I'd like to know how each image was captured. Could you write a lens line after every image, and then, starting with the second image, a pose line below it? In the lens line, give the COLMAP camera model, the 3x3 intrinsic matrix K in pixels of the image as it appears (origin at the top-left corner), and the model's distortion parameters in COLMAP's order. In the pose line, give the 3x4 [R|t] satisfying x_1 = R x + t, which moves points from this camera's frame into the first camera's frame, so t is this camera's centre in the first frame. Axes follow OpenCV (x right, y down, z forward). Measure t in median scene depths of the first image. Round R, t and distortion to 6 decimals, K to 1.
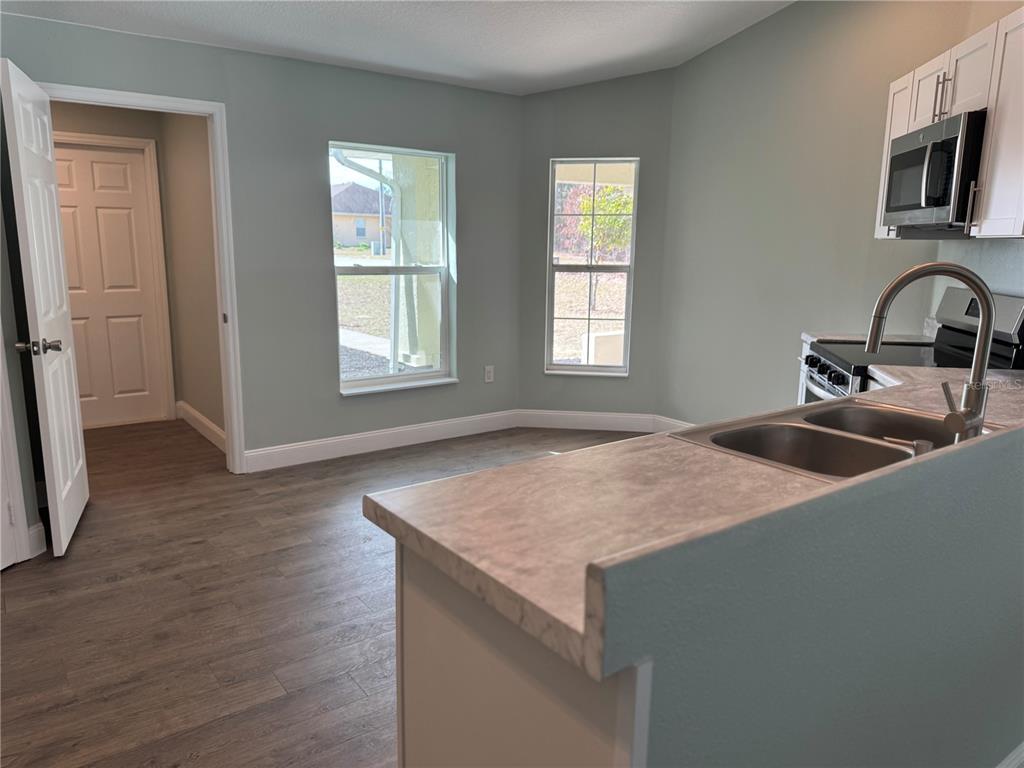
lens RADIAL K [[736.5, 0, 512.0], [0, 736.5, 384.0], [0, 0, 1]] dist [0.020715, -0.010750]
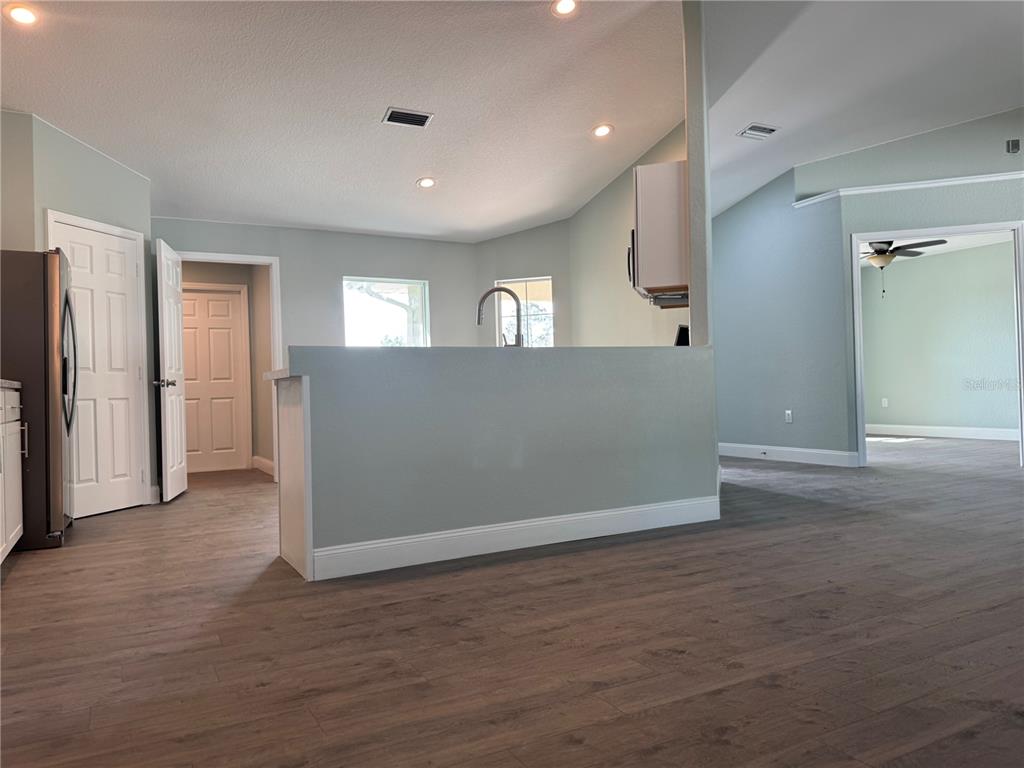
lens RADIAL K [[721.2, 0, 511.8], [0, 721.2, 382.4], [0, 0, 1]] dist [0.075425, -0.094927]
pose [[0.990047, -0.042763, -0.134081, 0.354438], [0.015958, 0.980685, -0.194943, 0.238571], [0.139828, 0.190863, 0.971607, -0.497014]]
